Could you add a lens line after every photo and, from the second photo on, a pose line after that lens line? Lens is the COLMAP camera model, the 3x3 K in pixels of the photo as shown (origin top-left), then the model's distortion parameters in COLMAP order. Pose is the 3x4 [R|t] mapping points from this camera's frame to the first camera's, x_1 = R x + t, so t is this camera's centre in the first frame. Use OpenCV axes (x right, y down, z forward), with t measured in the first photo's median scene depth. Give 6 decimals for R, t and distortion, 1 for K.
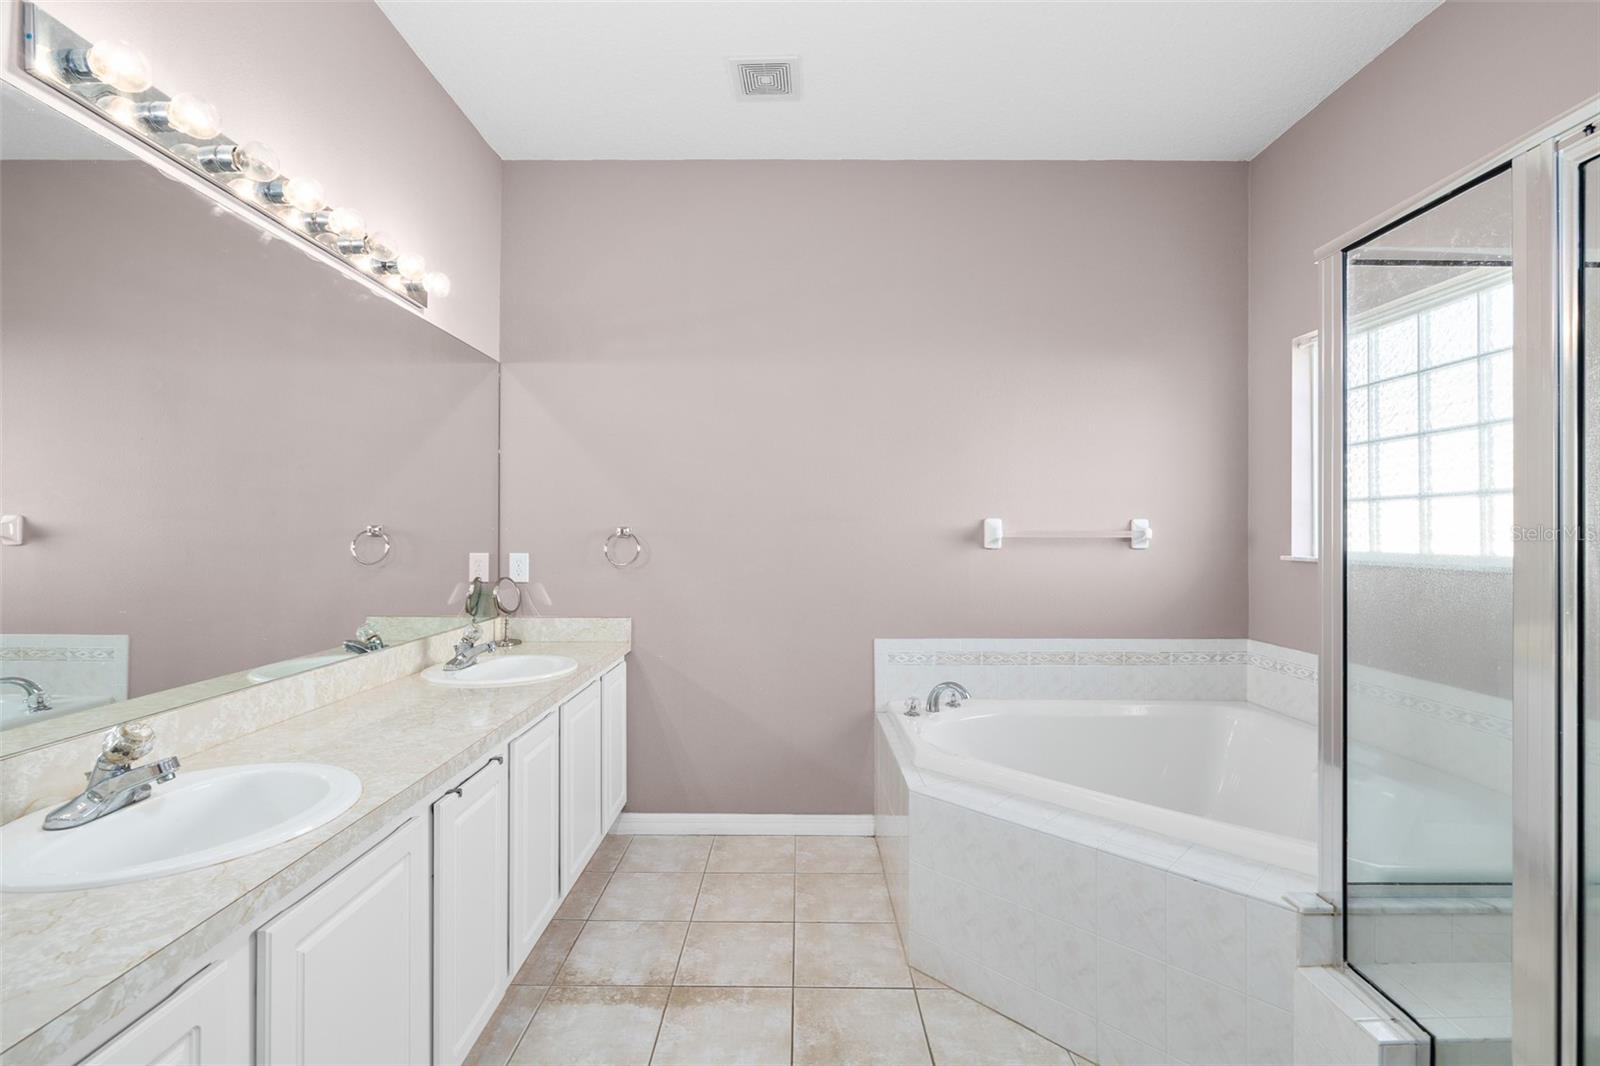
lens RADIAL K [[704.8, 0, 800.0], [0, 704.8, 533.0], [0, 0, 1]] dist [-0.023518, 0.000339]
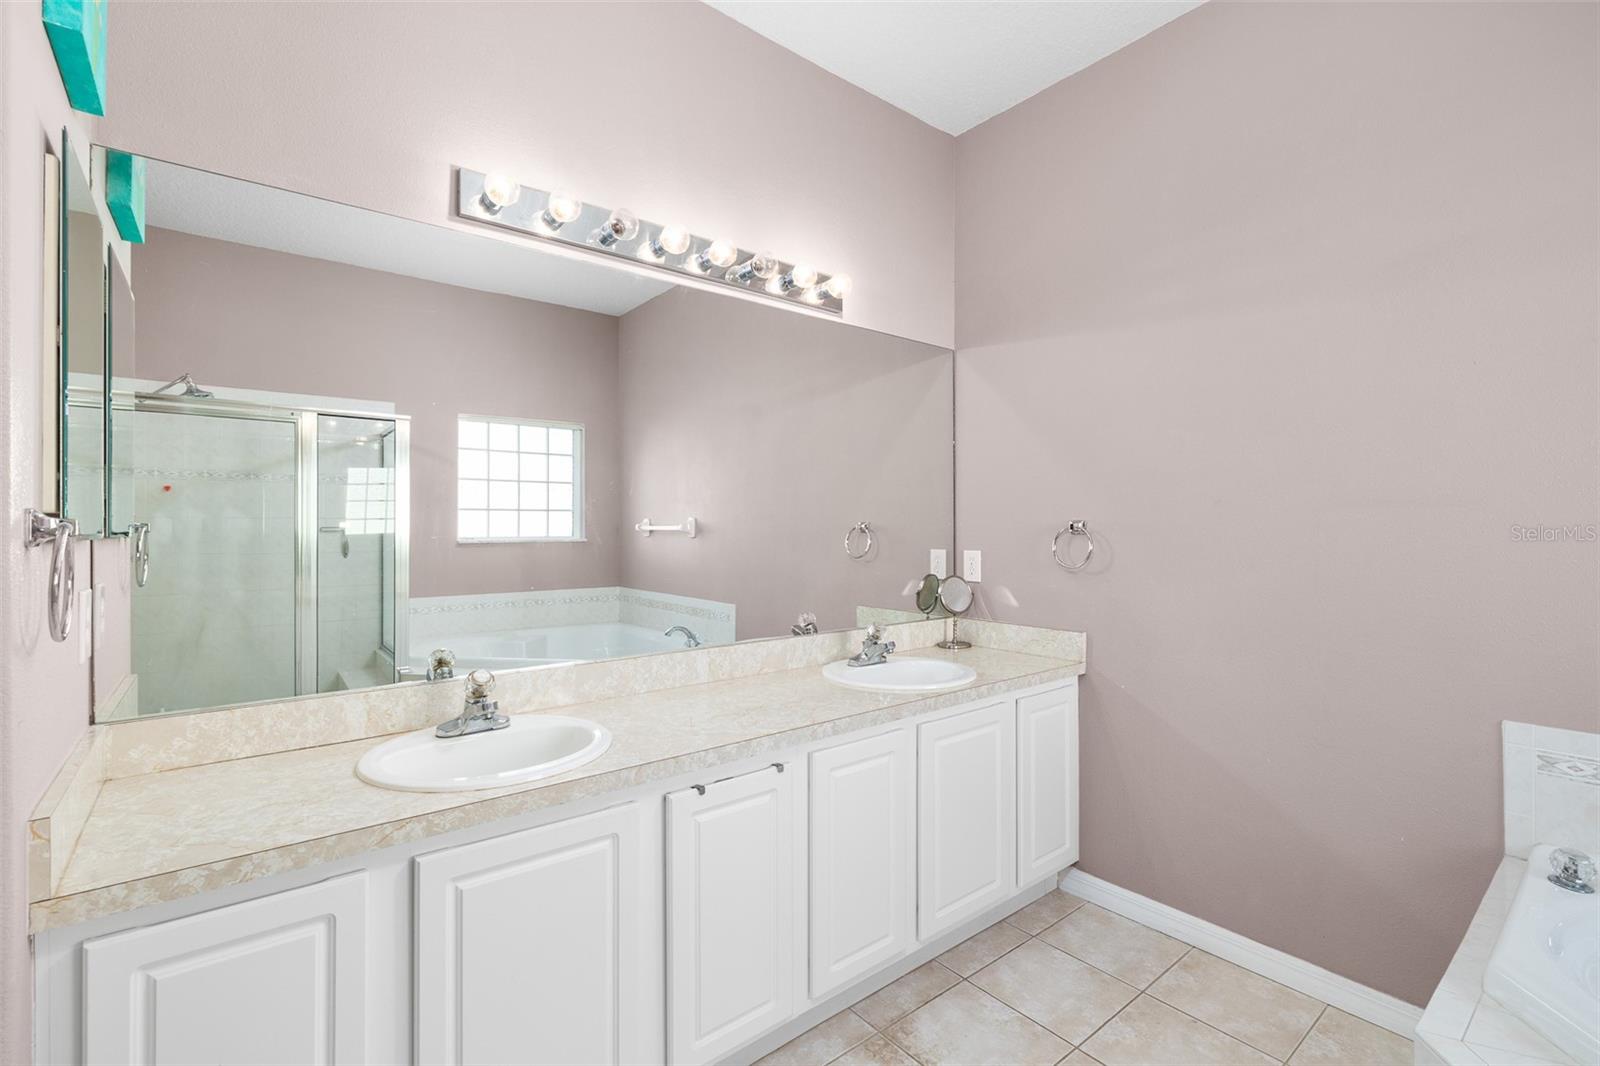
lens RADIAL K [[702.3, 0, 800.0], [0, 702.3, 533.0], [0, 0, 1]] dist [-0.013108, -0.000789]
pose [[0.620991, 0.002144, -0.783815, 0.197141], [0.003336, 0.999980, 0.005378, -0.000118], [0.783811, -0.005954, 0.620971, 0.252672]]
